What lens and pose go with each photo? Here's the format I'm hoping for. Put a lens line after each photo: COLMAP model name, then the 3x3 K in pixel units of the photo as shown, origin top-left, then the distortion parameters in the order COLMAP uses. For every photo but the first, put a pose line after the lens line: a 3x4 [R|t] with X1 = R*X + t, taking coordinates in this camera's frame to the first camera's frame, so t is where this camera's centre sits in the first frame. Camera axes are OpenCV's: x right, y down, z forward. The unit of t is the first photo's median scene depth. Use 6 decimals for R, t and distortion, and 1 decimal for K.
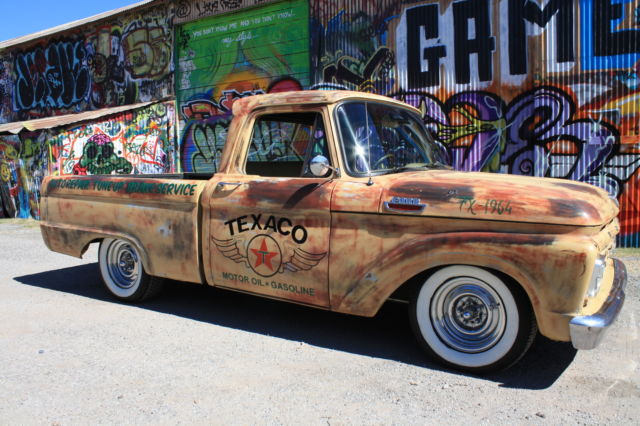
lens RADIAL K [[537.3, 0, 323.5], [0, 537.3, 208.5], [0, 0, 1]] dist [-0.168642, 0.149851]
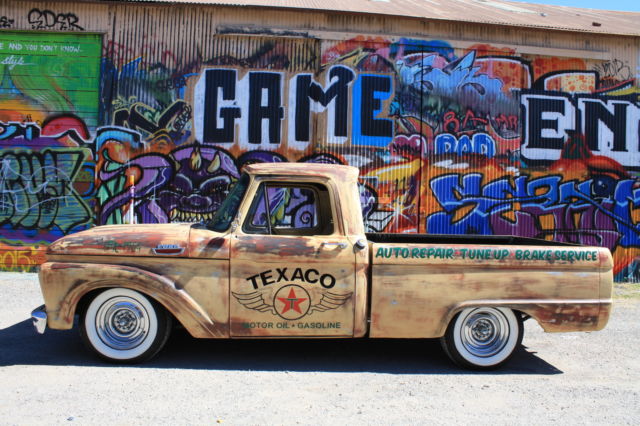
lens RADIAL K [[537.3, 0, 324.8], [0, 537.3, 208.9], [0, 0, 1]] dist [-0.168642, 0.149851]
pose [[0.804178, 0.039773, 0.593056, -0.303365], [0.001063, 0.997661, -0.068349, -0.014895], [-0.594387, 0.055595, 0.802255, -0.016732]]
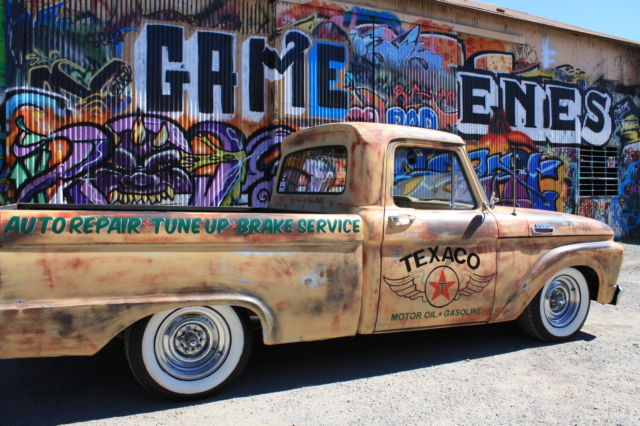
lens RADIAL K [[537.3, 0, 324.7], [0, 537.3, 208.3], [0, 0, 1]] dist [-0.168642, 0.149851]
pose [[0.536484, -0.011856, 0.843827, -0.481046], [0.052930, 0.998405, -0.019623, -0.023576], [-0.842249, 0.055191, 0.536256, 0.281411]]
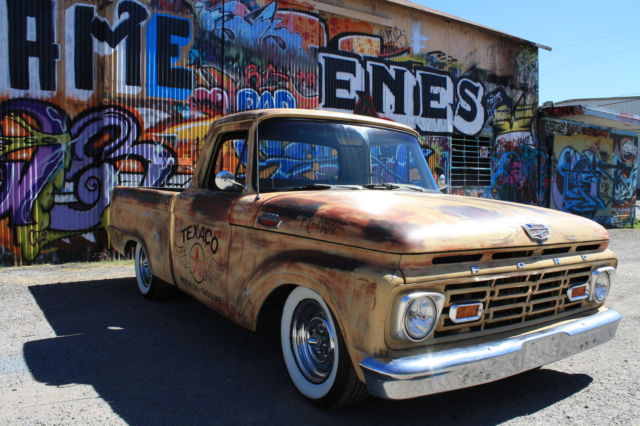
lens RADIAL K [[537.3, 0, 326.0], [0, 537.3, 209.6], [0, 0, 1]] dist [-0.168642, 0.149851]
pose [[0.385064, -0.028428, 0.922452, -0.341704], [0.055977, 0.998405, 0.007402, -0.013889], [-0.921191, 0.048786, 0.386041, 0.213176]]
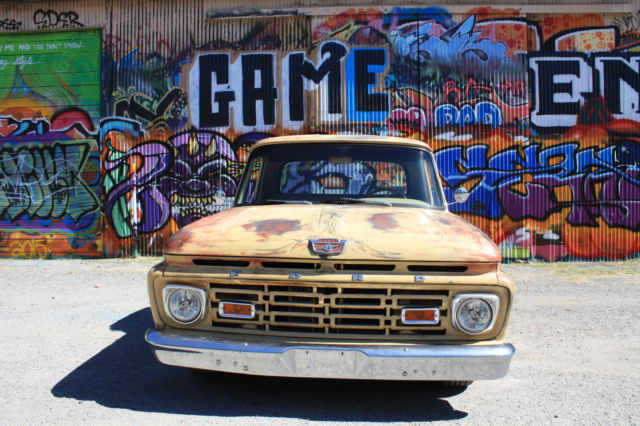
lens RADIAL K [[537.3, 0, 324.1], [0, 537.3, 207.3], [0, 0, 1]] dist [-0.168642, 0.149851]
pose [[0.879447, -0.002740, 0.475989, -0.149460], [0.029472, 0.998378, -0.048706, 0.002143], [-0.475083, 0.056863, 0.878102, -0.088458]]
